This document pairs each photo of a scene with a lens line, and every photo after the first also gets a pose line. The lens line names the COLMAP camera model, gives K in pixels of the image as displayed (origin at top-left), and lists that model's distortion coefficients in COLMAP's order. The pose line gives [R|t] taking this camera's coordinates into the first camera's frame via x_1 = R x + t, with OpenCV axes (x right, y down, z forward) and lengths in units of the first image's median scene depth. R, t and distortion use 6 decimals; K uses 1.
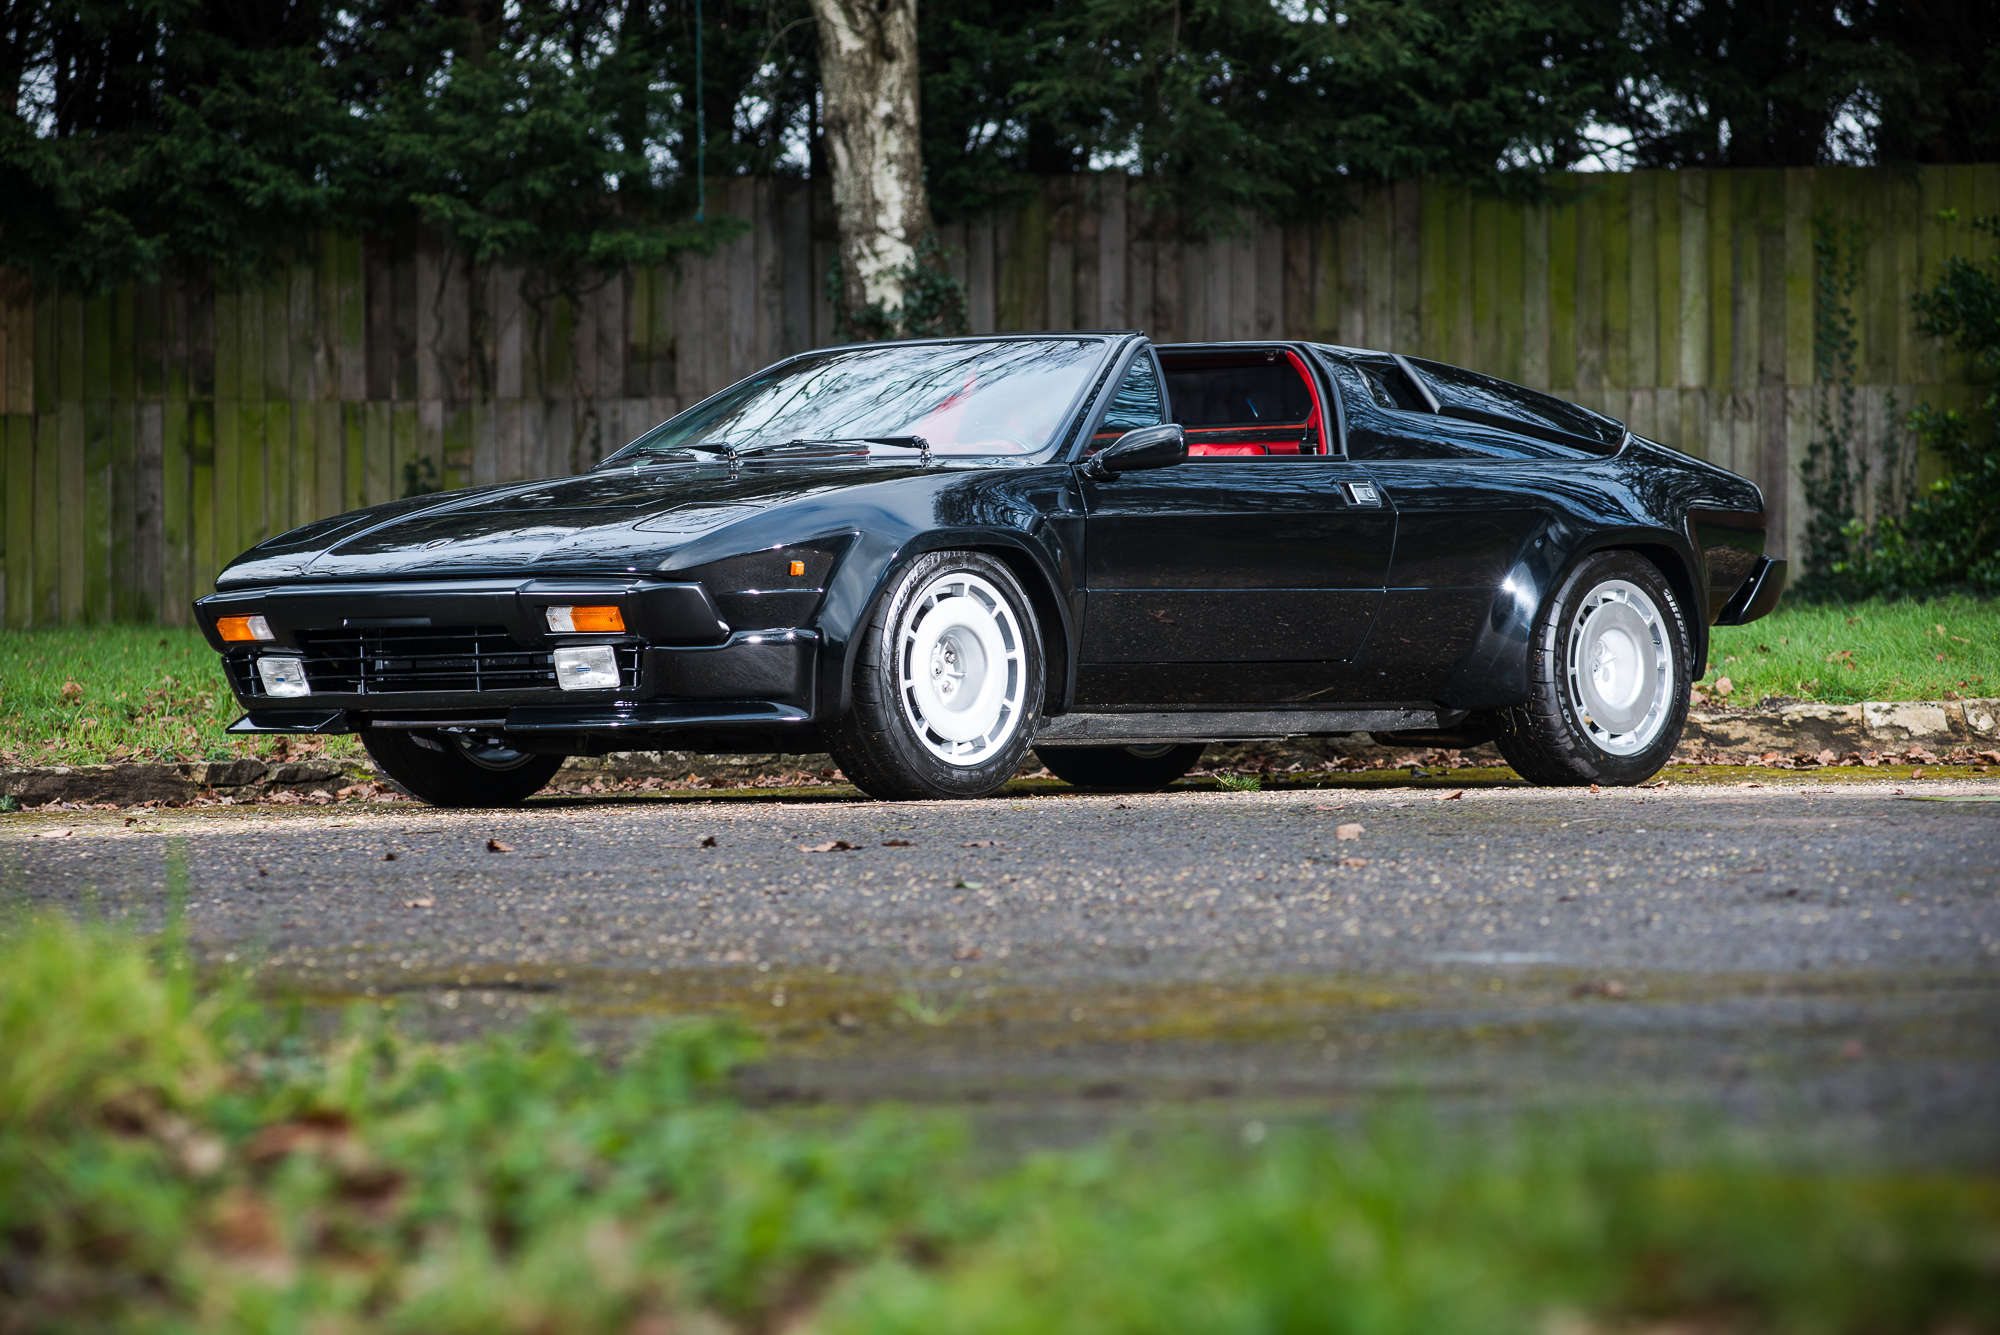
lens RADIAL K [[7978.5, 0, 1000.0], [0, 7978.5, 667.5], [0, 0, 1]] dist [0.834383, -3.705212]
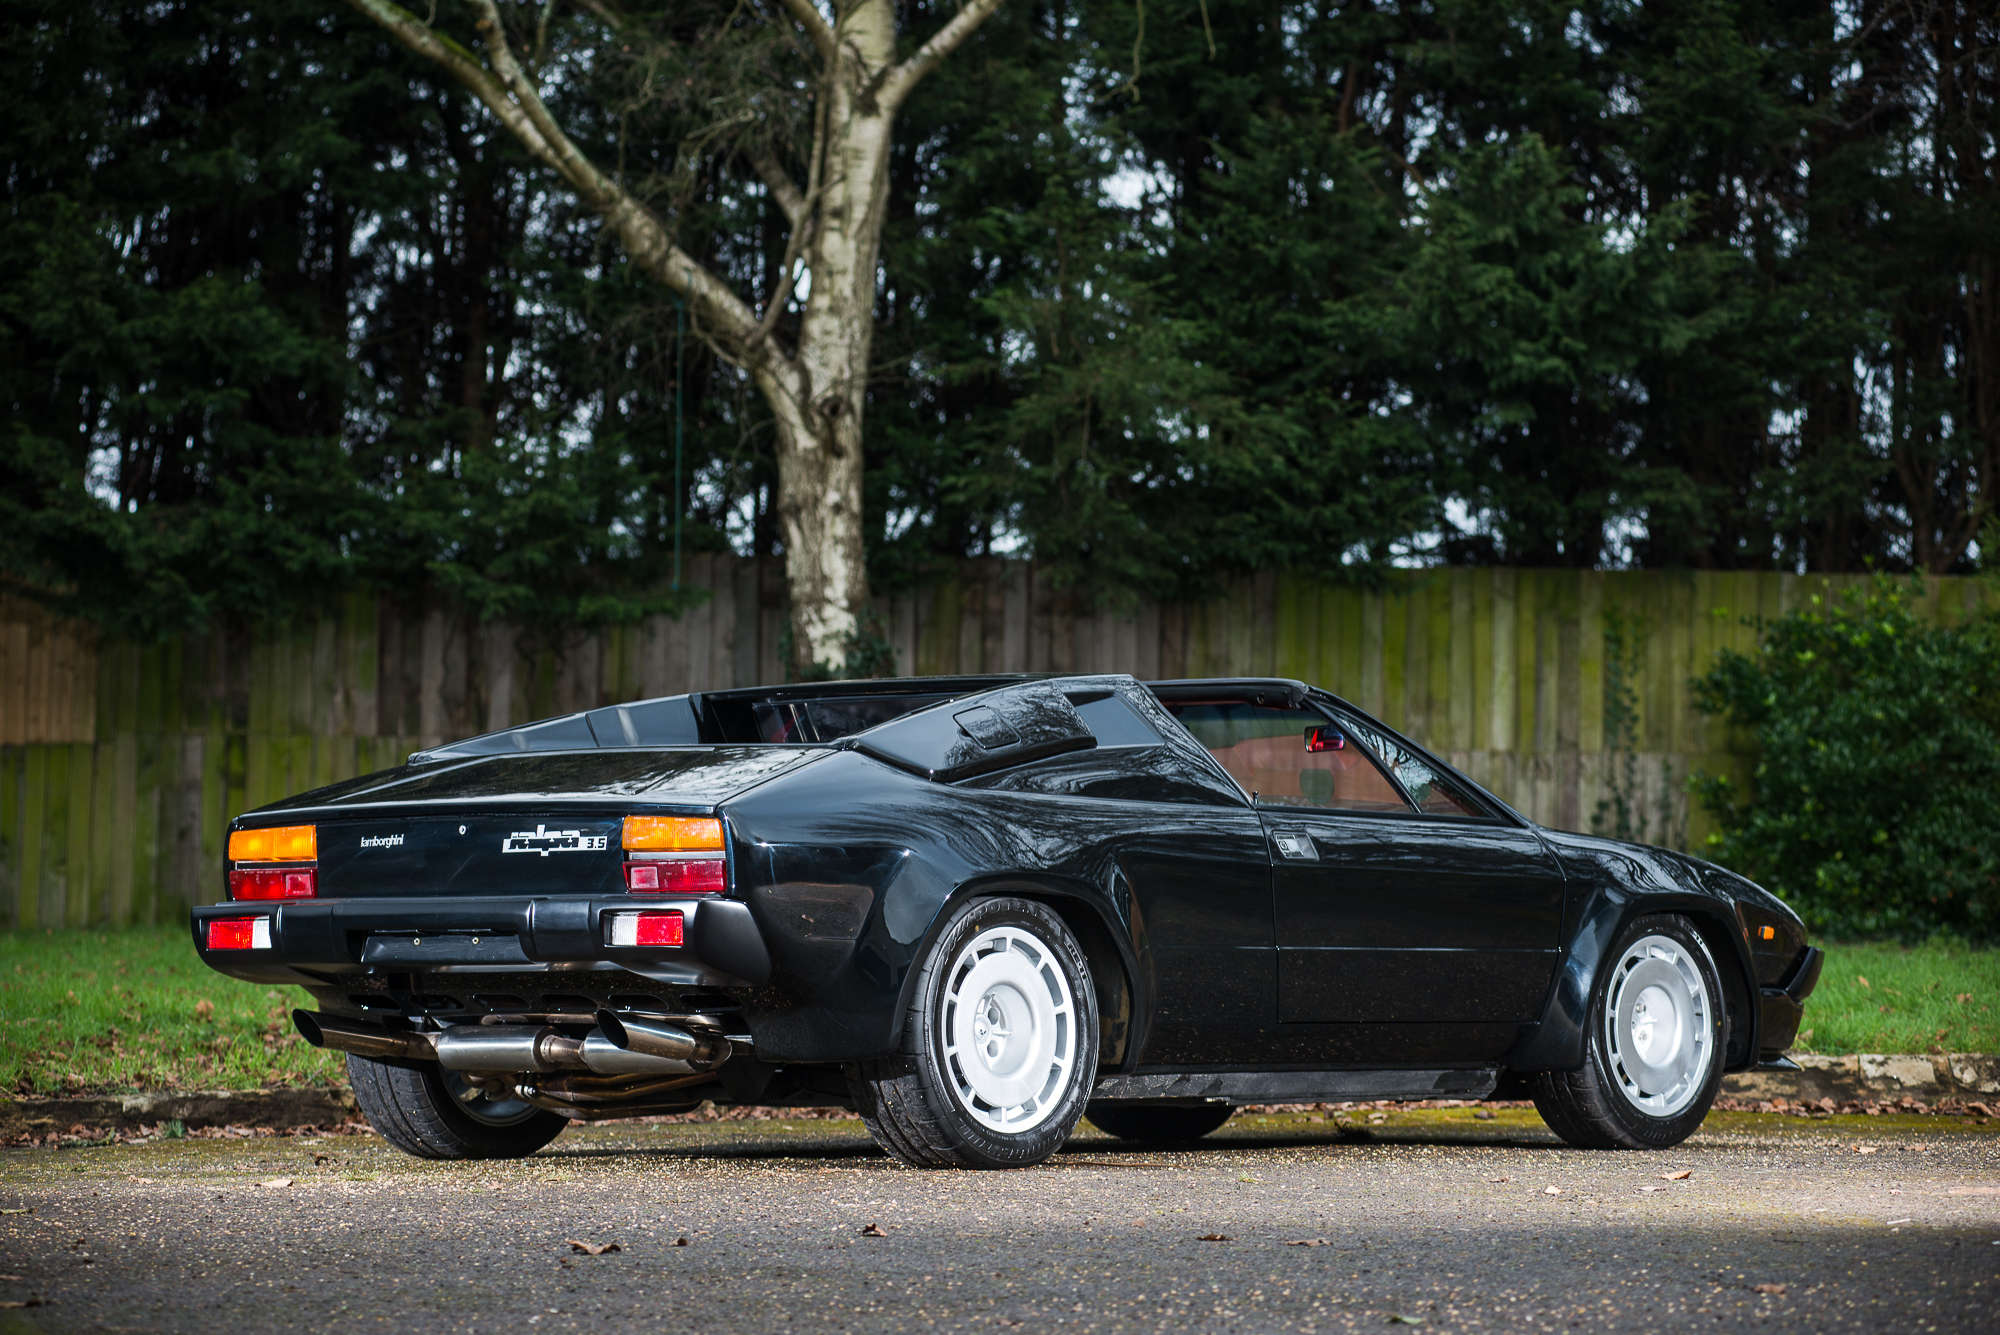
lens RADIAL K [[5864.8, 0, 1000.0], [0, 5864.8, 667.5], [0, 0, 1]] dist [0.076102, 1.870255]
pose [[0.998153, 0.023349, 0.056078, -0.037415], [-0.020819, 0.998757, -0.045285, -0.006485], [-0.057066, 0.044034, 0.997399, 0.142153]]
